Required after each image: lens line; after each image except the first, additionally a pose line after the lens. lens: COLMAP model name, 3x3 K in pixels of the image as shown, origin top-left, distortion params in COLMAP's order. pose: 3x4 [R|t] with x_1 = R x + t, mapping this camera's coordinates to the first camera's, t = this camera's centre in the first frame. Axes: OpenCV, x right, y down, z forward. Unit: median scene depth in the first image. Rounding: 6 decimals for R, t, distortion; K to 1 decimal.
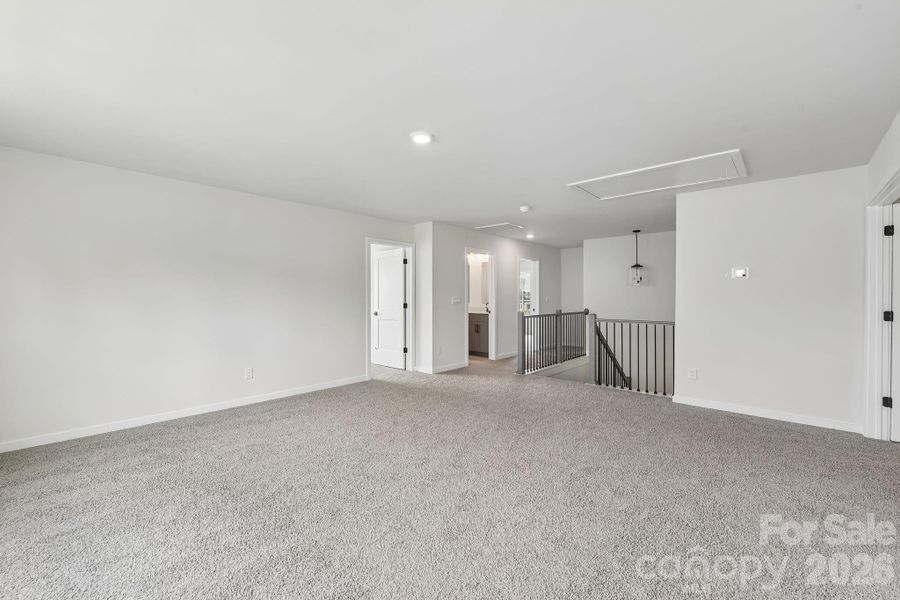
lens RADIAL K [[366.2, 0, 449.3], [0, 366.2, 301.7], [0, 0, 1]] dist [0.000287, -0.000152]
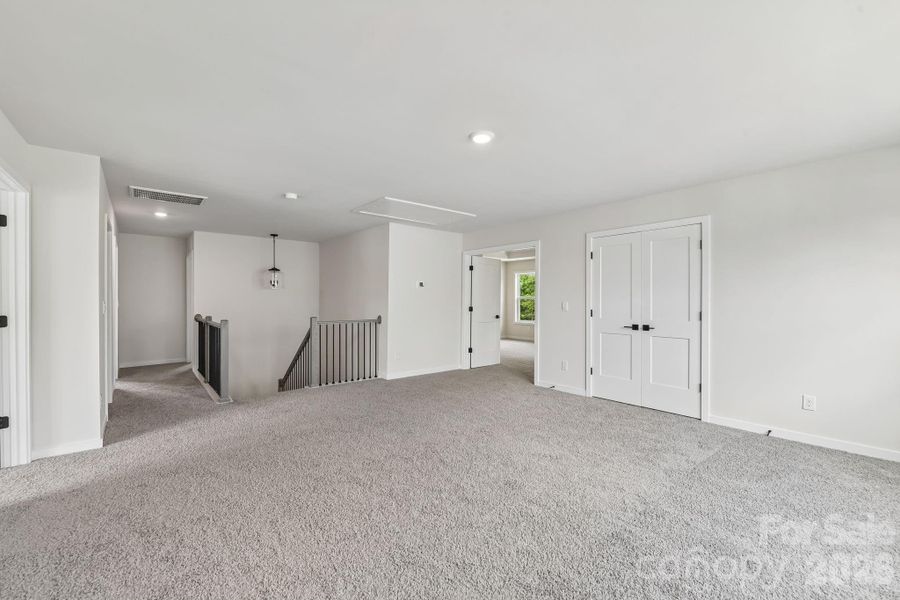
lens RADIAL K [[366.2, 0, 449.3], [0, 366.2, 301.7], [0, 0, 1]] dist [0.000287, -0.000152]
pose [[0.153799, 0.000470, 0.988102, -0.548423], [0.010928, 0.999938, -0.002177, -0.001212], [-0.988042, 0.011132, 0.153784, 0.483221]]
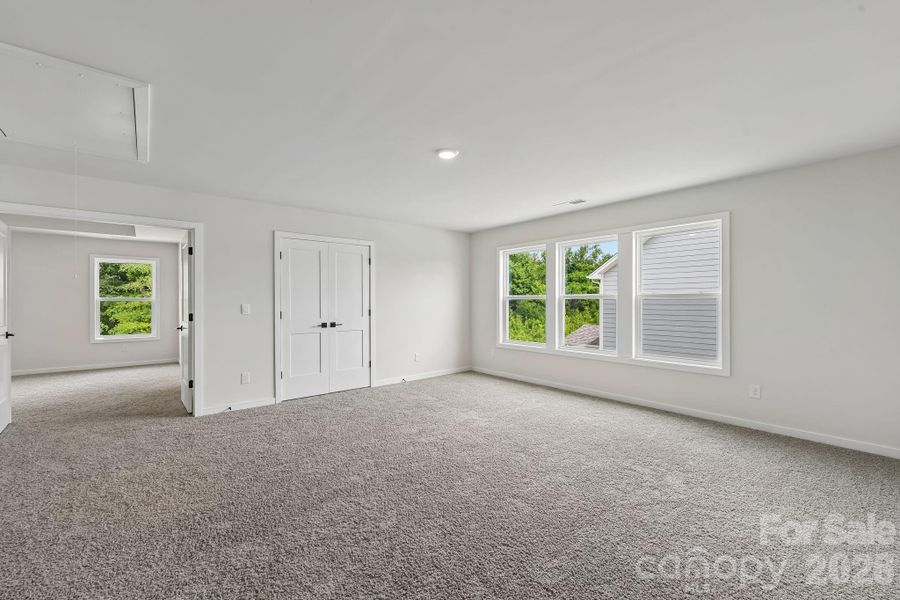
lens RADIAL K [[385.1, 0, 447.0], [0, 385.1, 300.9], [0, 0, 1]] dist [-0.003653, -0.000789]
pose [[-0.987051, 0.005320, 0.160317, -0.149348], [0.007732, 0.999866, 0.014421, -0.014622], [-0.160218, 0.015473, -0.986960, 1.094623]]
